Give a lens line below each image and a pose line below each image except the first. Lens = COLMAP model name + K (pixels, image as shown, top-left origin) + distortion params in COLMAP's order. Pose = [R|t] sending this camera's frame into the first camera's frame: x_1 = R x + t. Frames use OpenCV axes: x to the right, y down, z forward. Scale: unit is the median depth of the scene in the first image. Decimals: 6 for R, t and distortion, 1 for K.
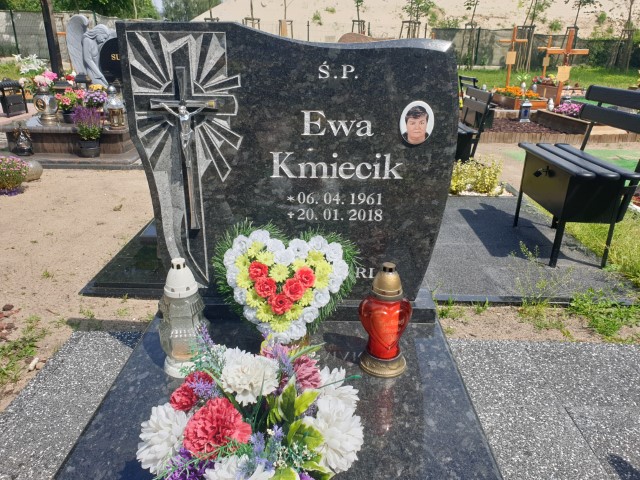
lens RADIAL K [[501.5, 0, 315.2], [0, 501.5, 244.1], [0, 0, 1]] dist [0.044852, -0.034159]
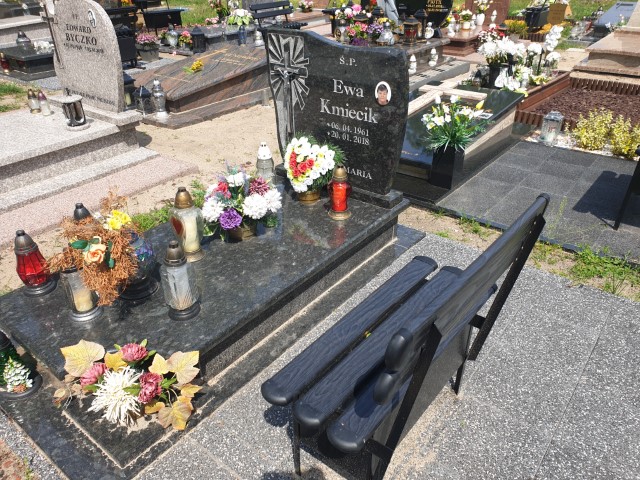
lens RADIAL K [[501.5, 0, 315.5], [0, 501.5, 239.9], [0, 0, 1]] dist [0.044852, -0.034159]
pose [[0.799807, 0.285178, -0.528188, 1.101243], [-0.206647, 0.956962, 0.203765, -0.052176], [0.563565, -0.053824, 0.824316, -0.662897]]
